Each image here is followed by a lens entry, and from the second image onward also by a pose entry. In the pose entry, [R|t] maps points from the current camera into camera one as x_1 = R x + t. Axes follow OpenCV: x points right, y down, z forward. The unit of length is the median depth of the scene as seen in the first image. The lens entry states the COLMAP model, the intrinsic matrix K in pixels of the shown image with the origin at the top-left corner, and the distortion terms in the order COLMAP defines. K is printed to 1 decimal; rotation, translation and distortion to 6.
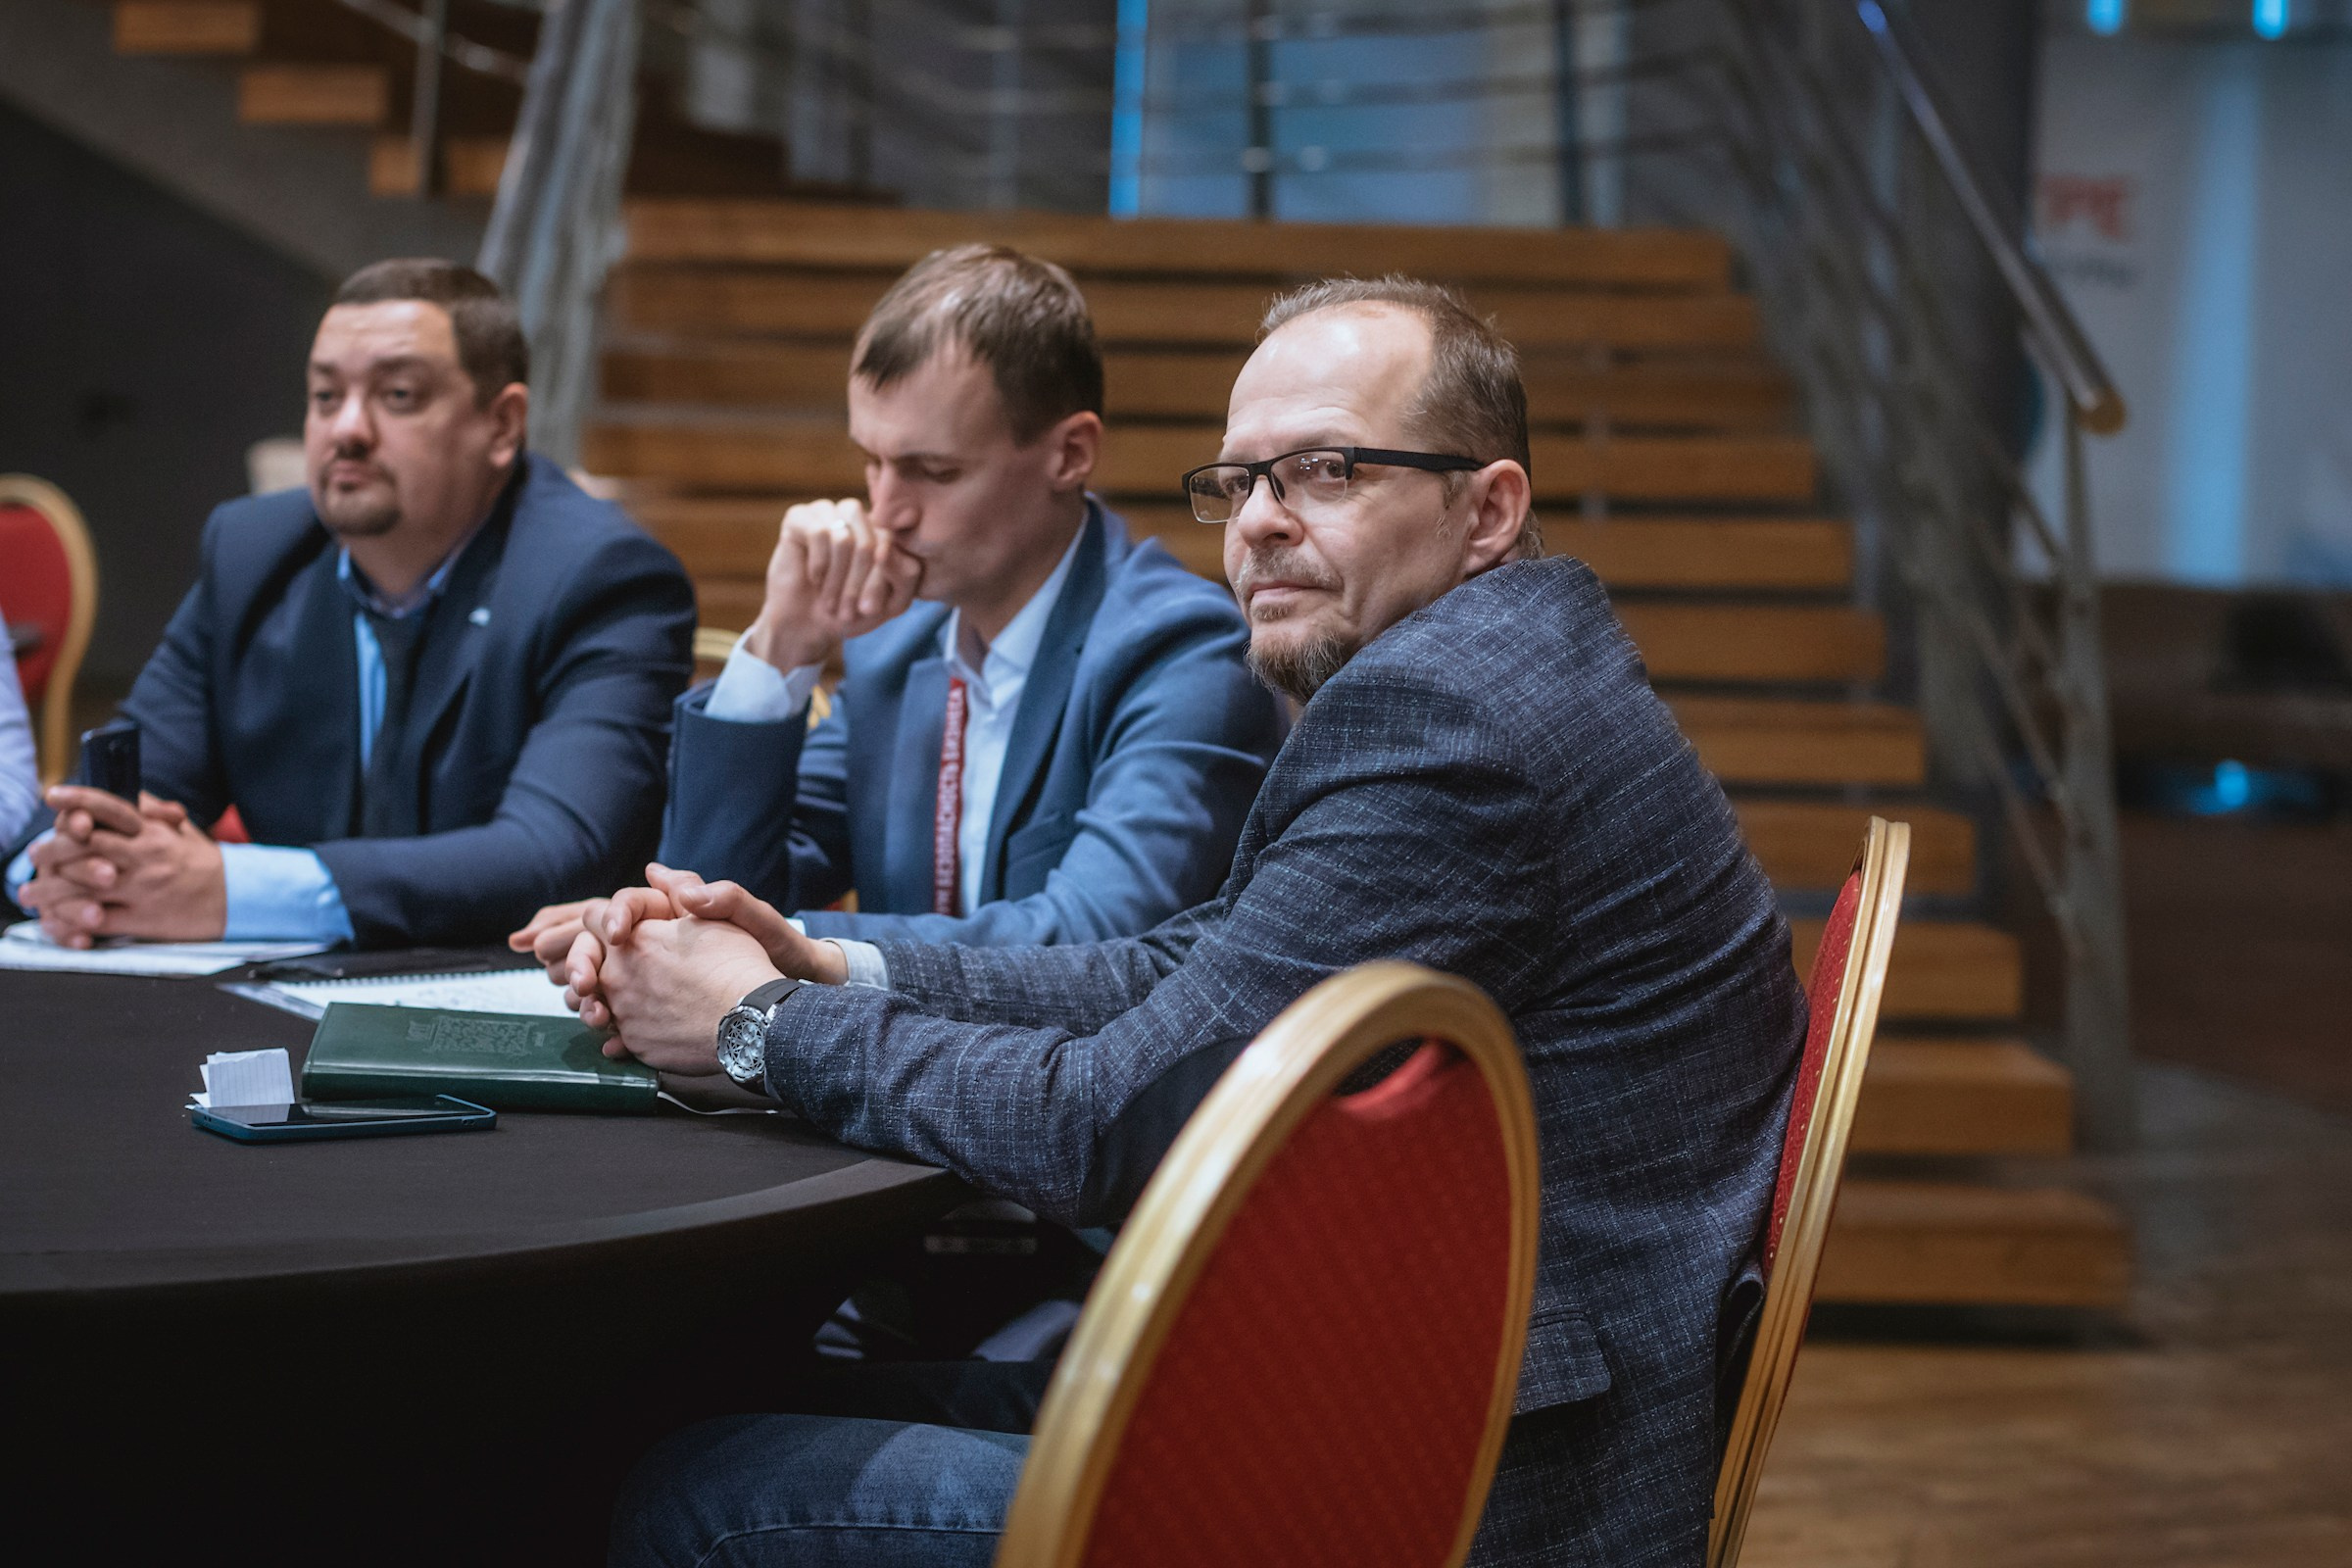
lens RADIAL K [[3425.3, 0, 1169.7], [0, 3425.3, 775.6], [0, 0, 1]] dist [-0.134429, 0.000000]
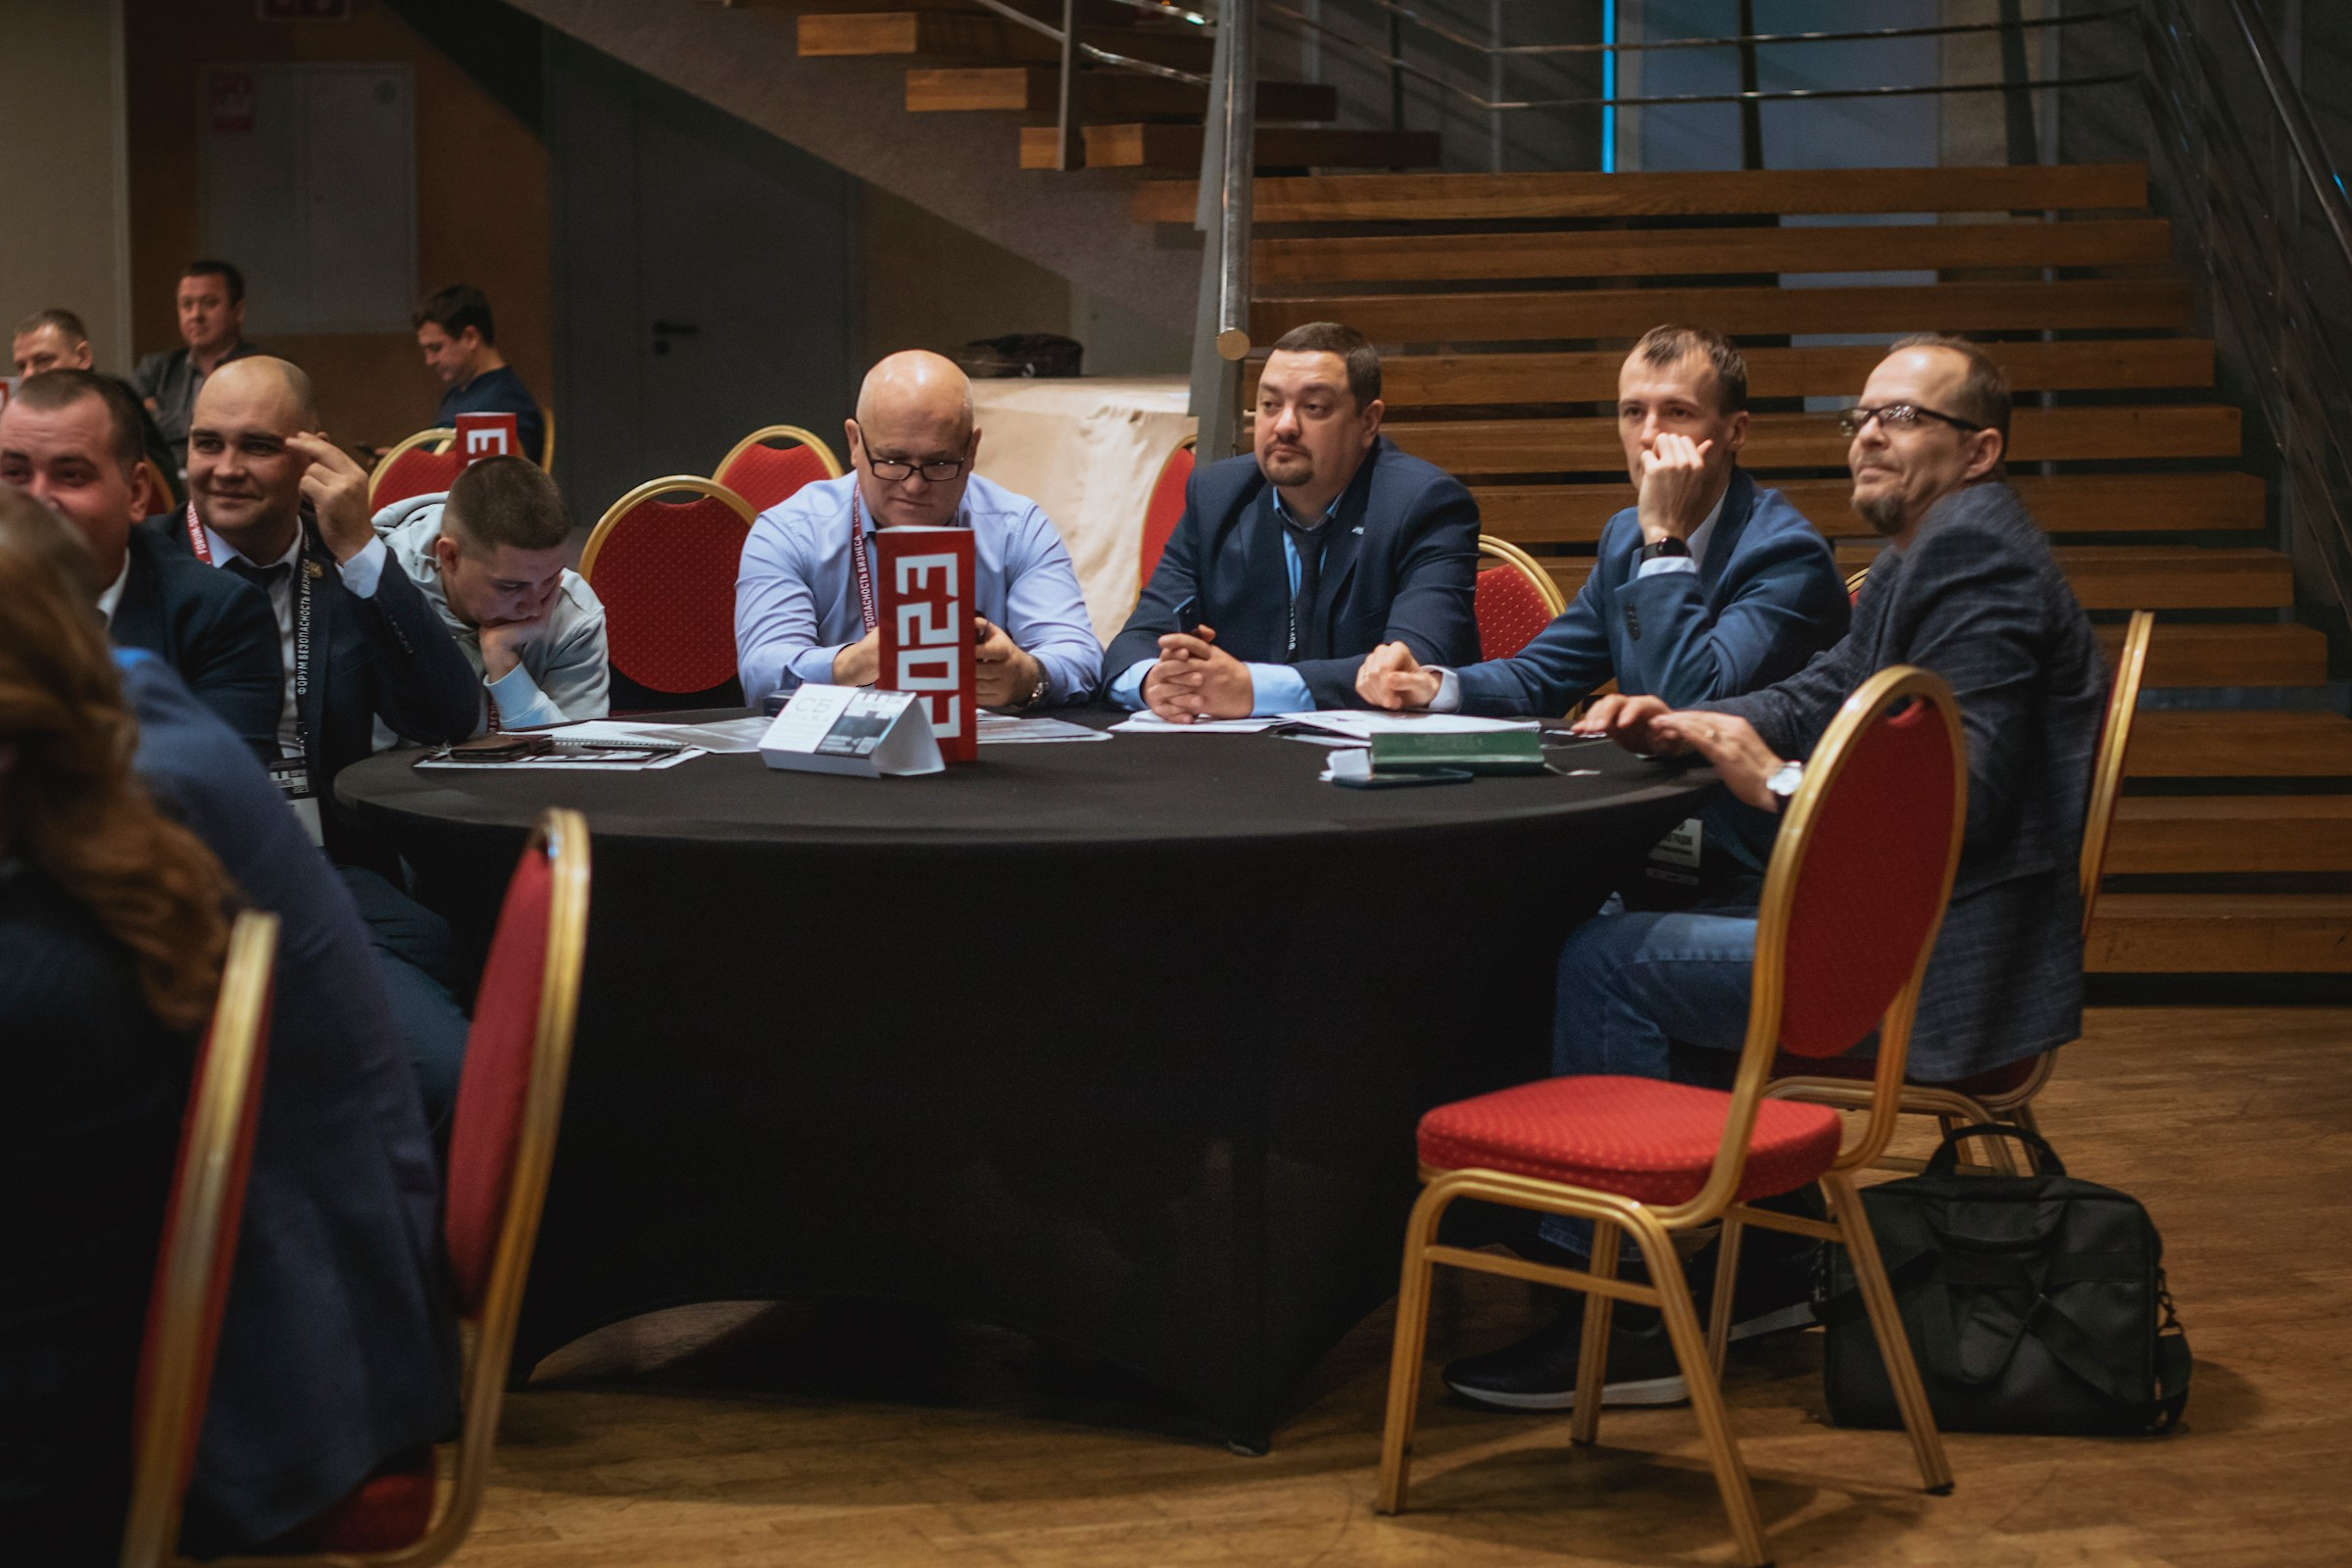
lens RADIAL K [[3425.3, 0, 1186.6], [0, 3425.3, 786.9], [0, 0, 1]] dist [-0.134429, 0.000000]
pose [[0.990367, -0.029178, -0.135359, -0.058615], [0.034932, 0.998576, 0.040329, 0.010029], [0.133989, -0.044669, 0.989976, -0.754132]]
